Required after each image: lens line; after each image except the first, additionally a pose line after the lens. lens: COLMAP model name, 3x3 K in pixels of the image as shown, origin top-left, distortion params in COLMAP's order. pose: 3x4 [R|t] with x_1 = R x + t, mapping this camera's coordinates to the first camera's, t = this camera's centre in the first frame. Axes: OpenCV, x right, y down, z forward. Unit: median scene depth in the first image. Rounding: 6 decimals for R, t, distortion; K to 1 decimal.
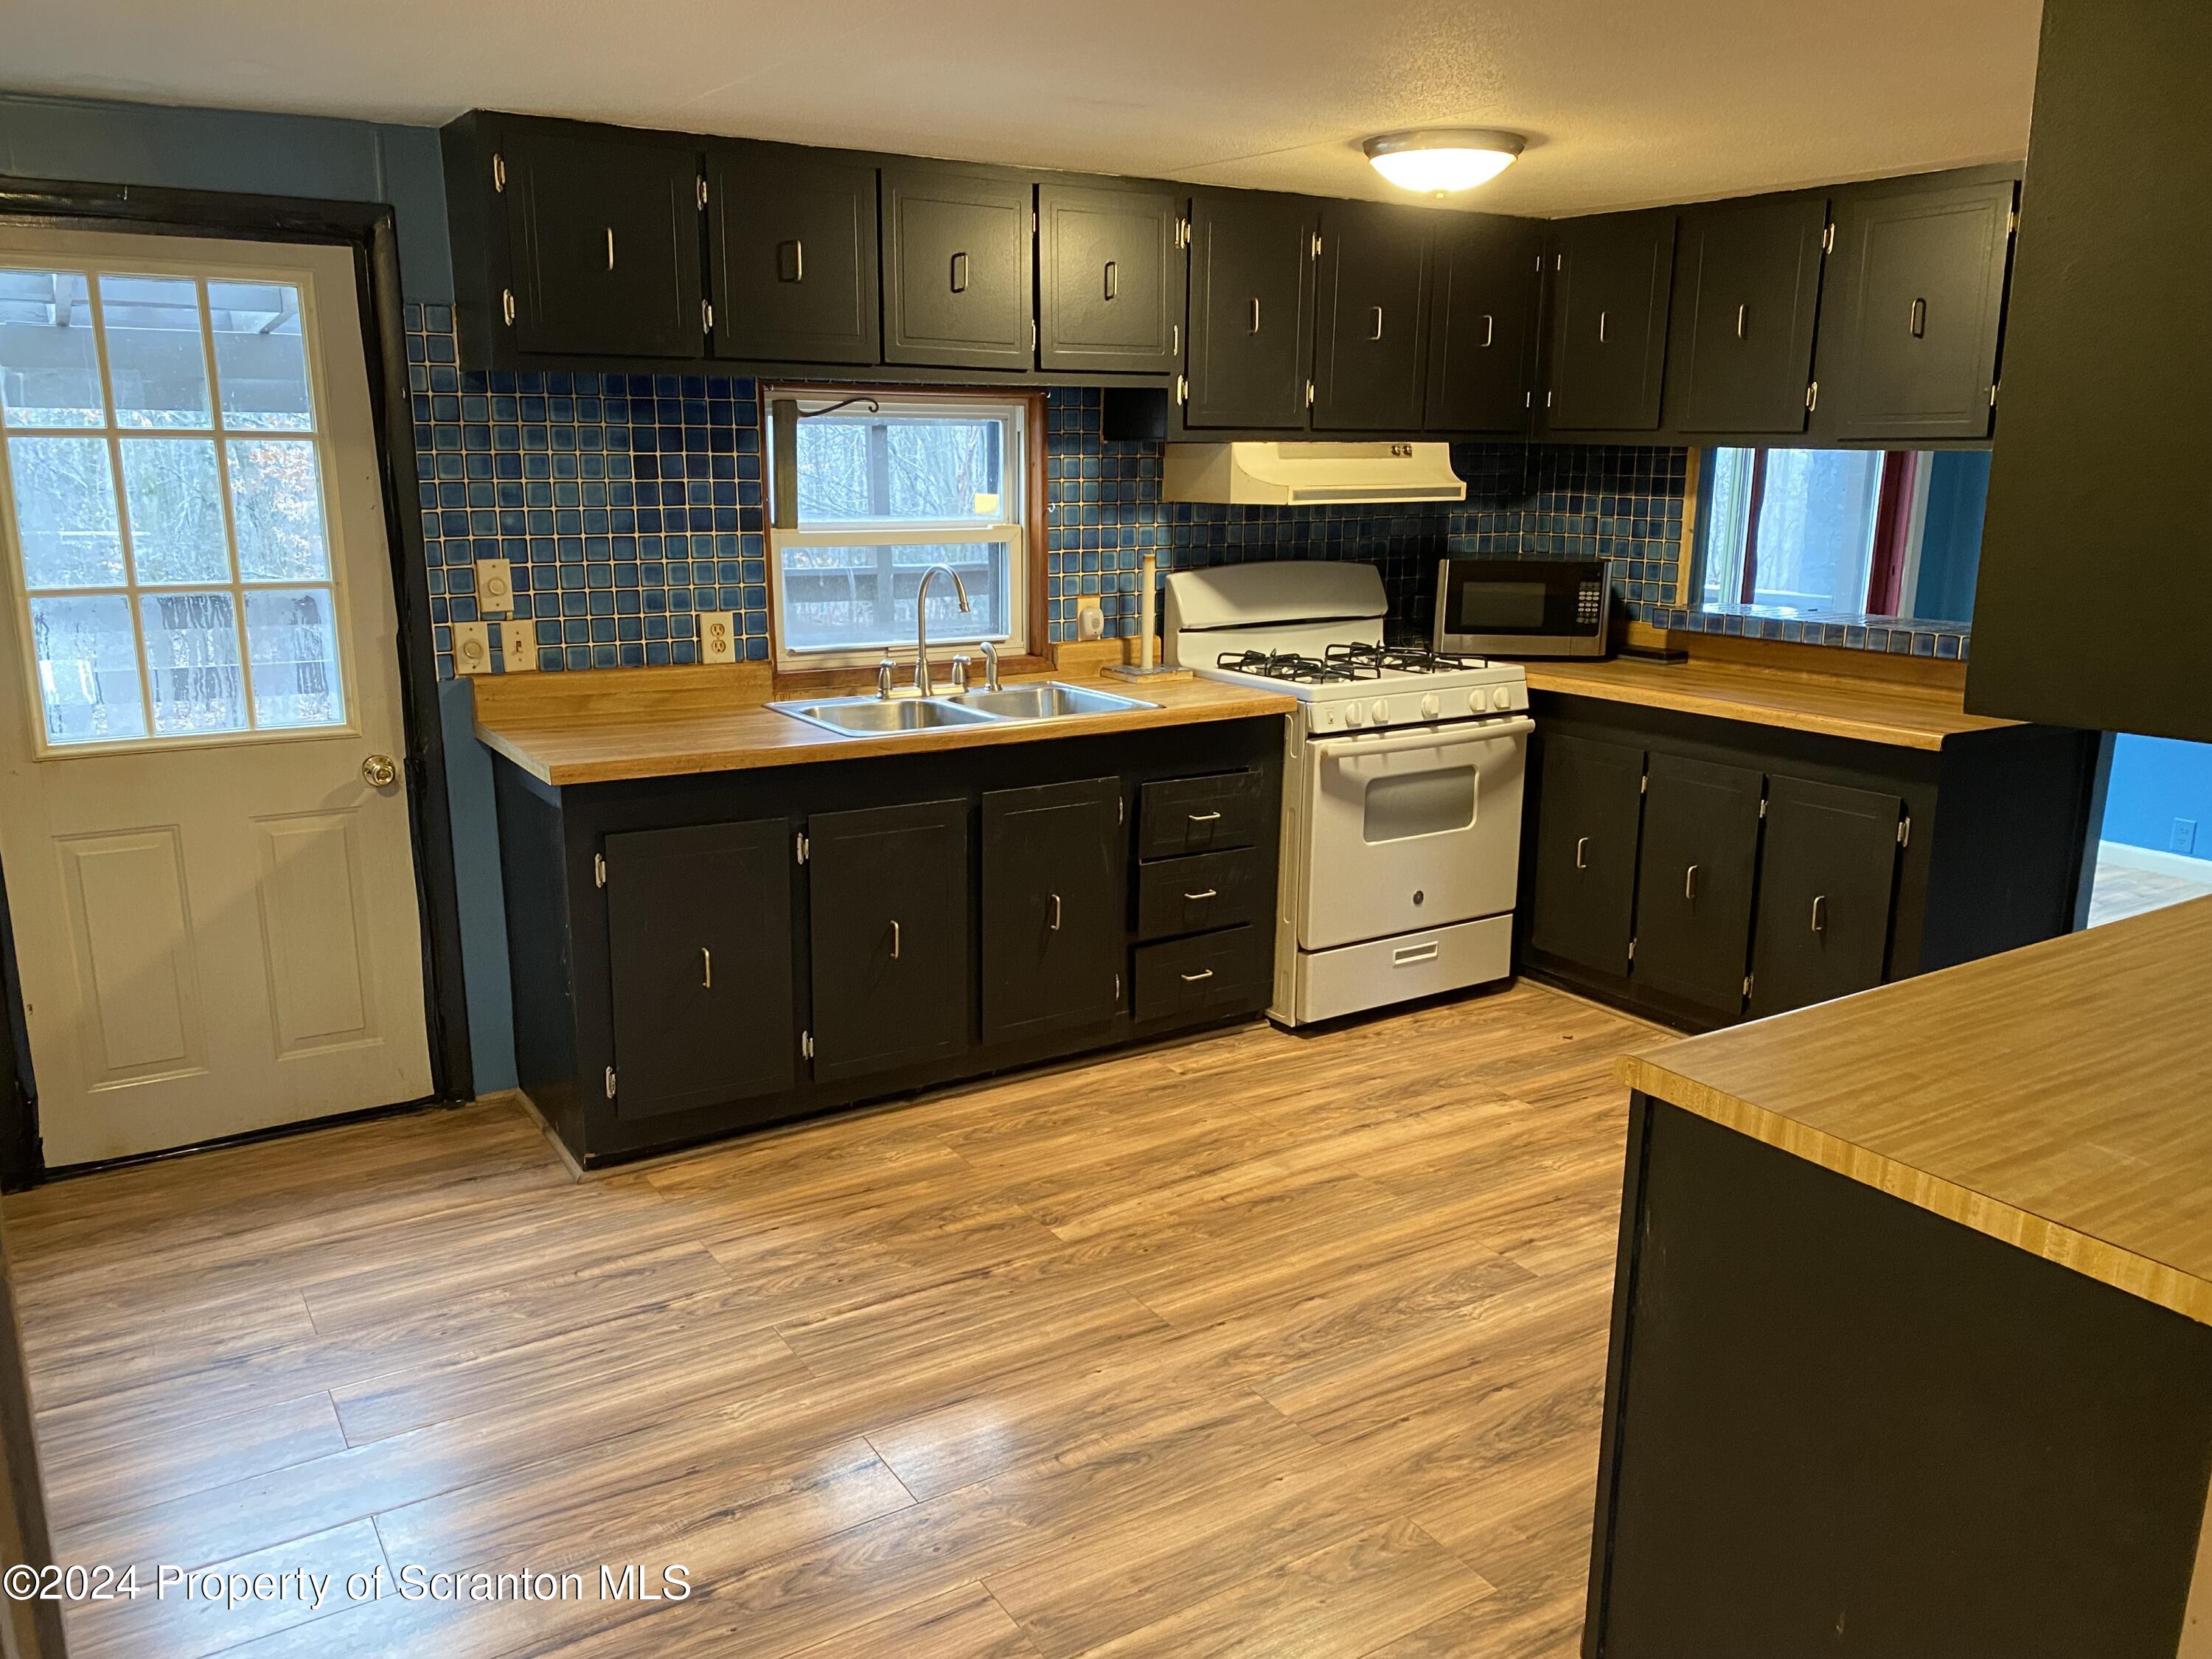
lens RADIAL K [[1680.6, 0, 1101.5], [0, 1680.6, 841.5], [0, 0, 1]] dist [0.069106, -0.002624]
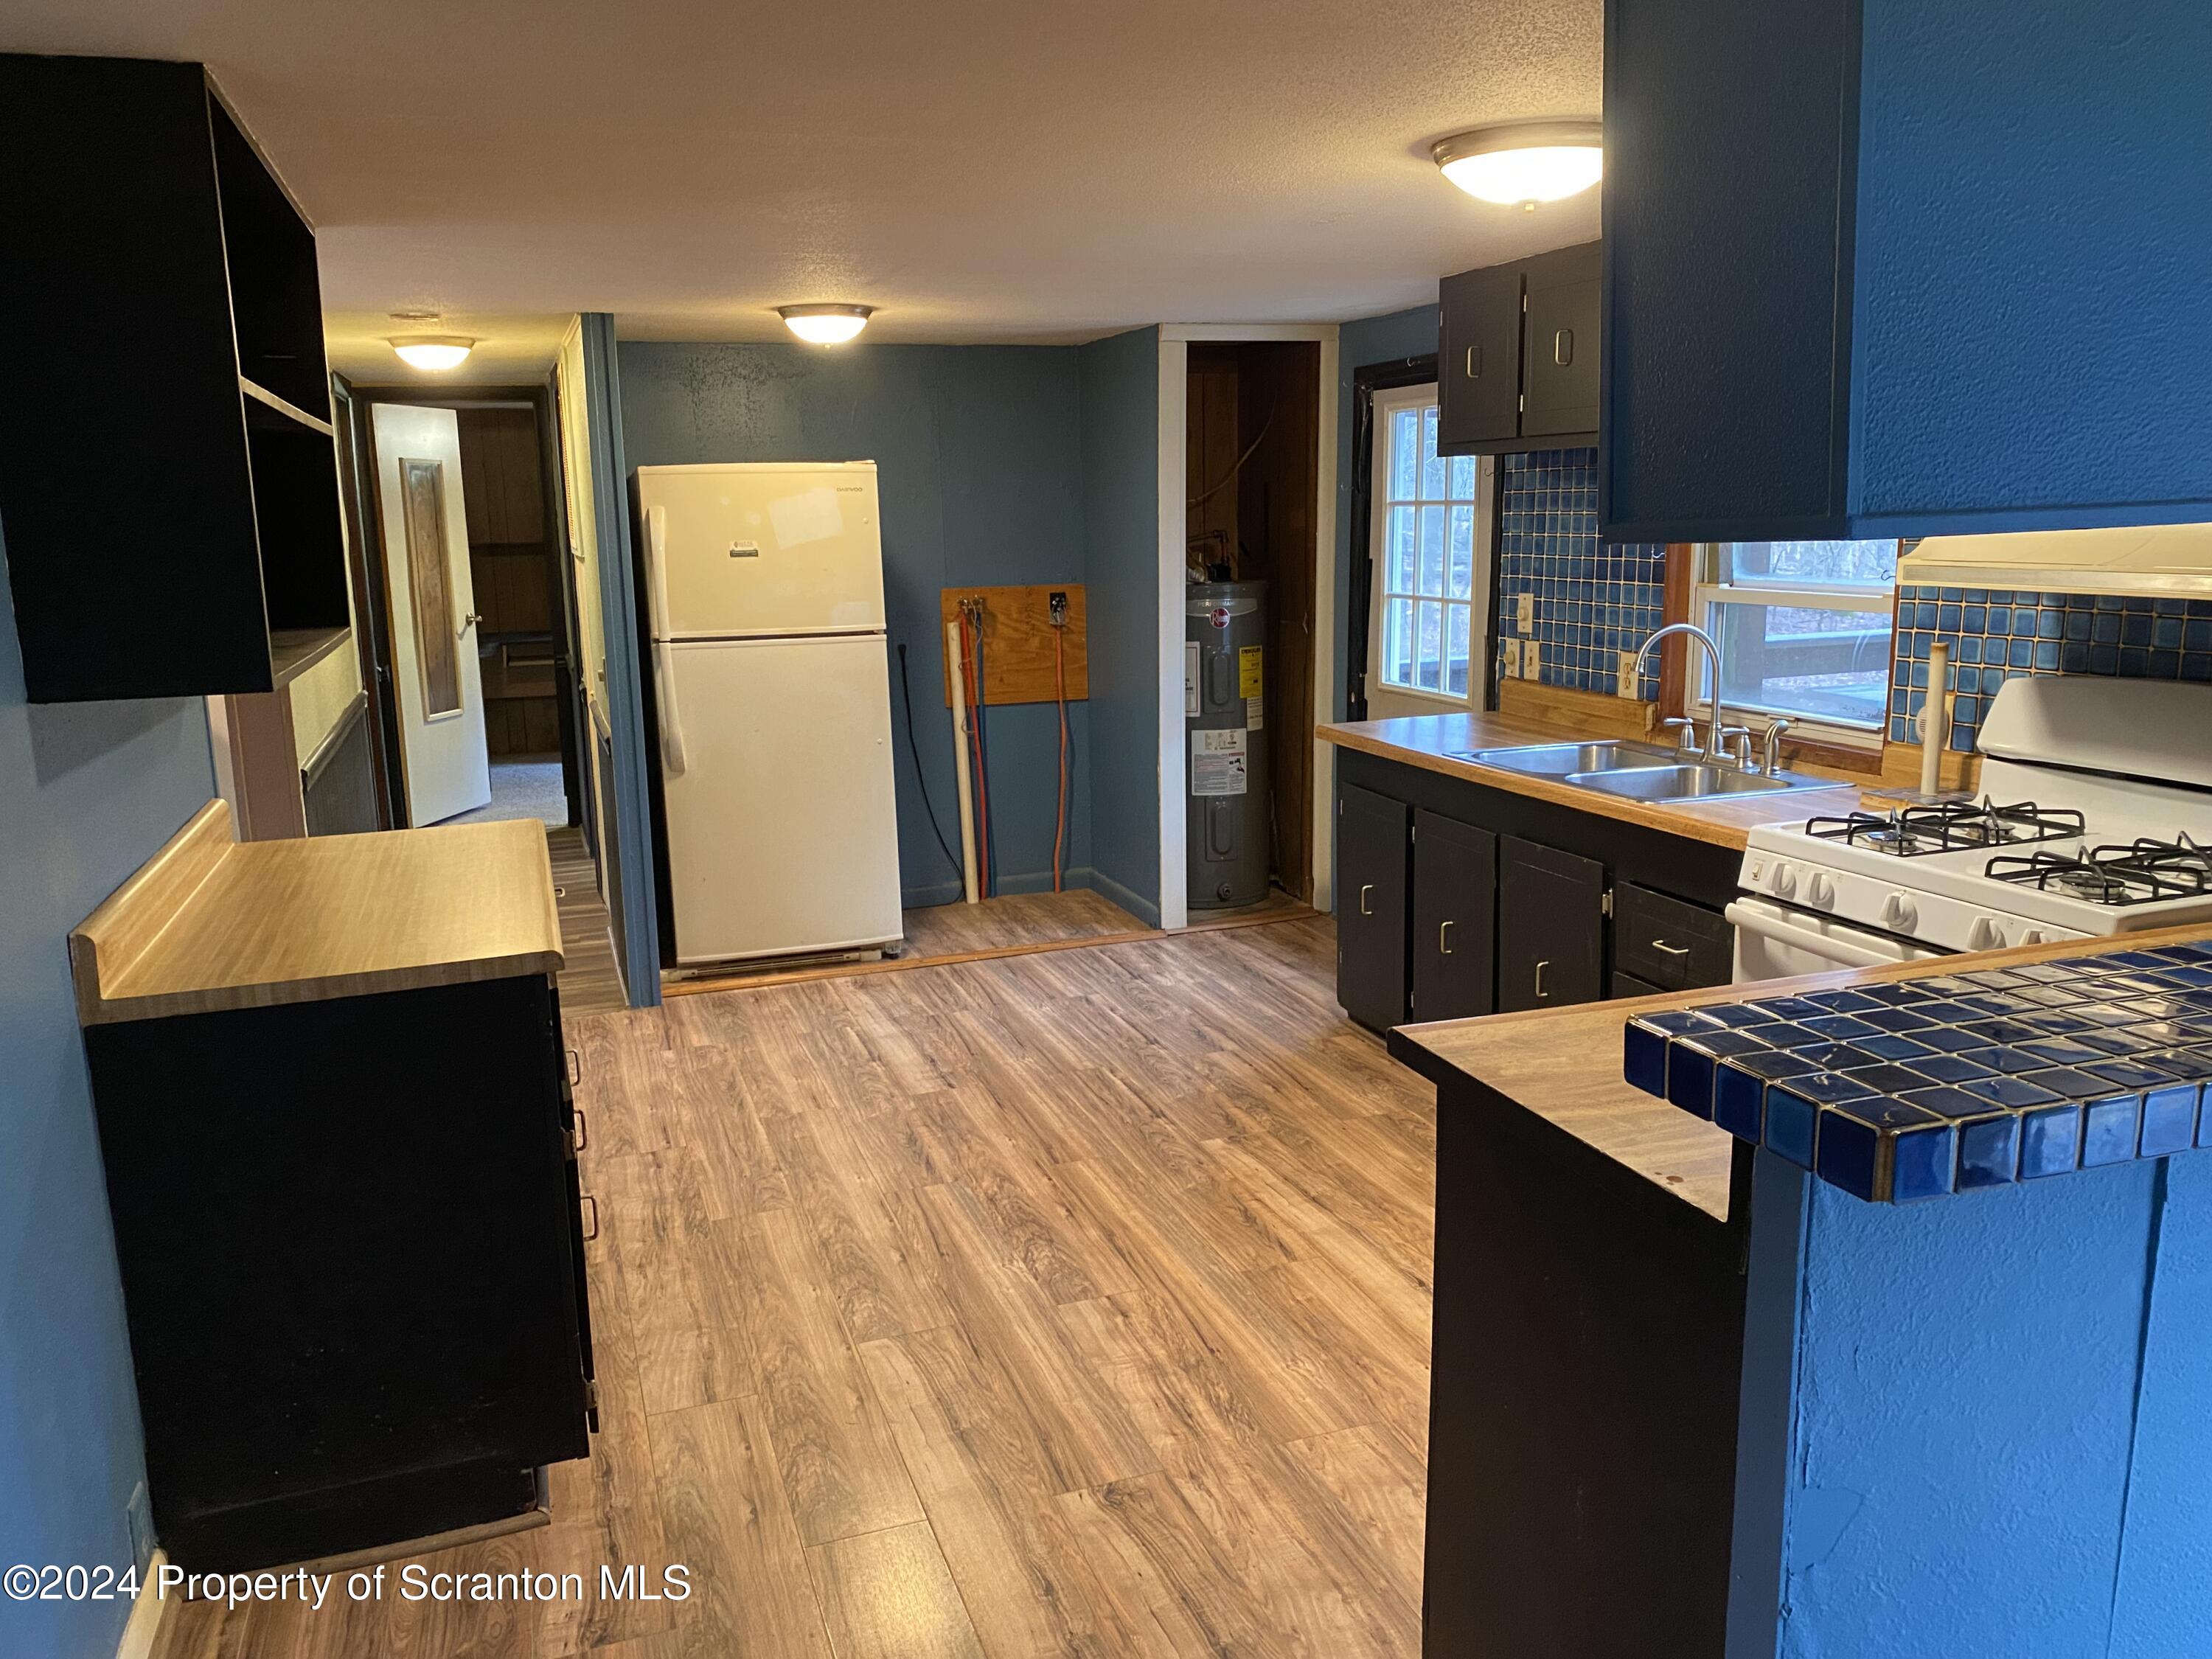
lens RADIAL K [[1680.6, 0, 1101.9], [0, 1680.6, 822.1], [0, 0, 1]] dist [0.069106, -0.002624]
pose [[-0.224283, 0.177886, -0.958151, 1.013165], [-0.215338, 0.949850, 0.226750, -0.224726], [0.950435, 0.257182, -0.174729, 0.963411]]
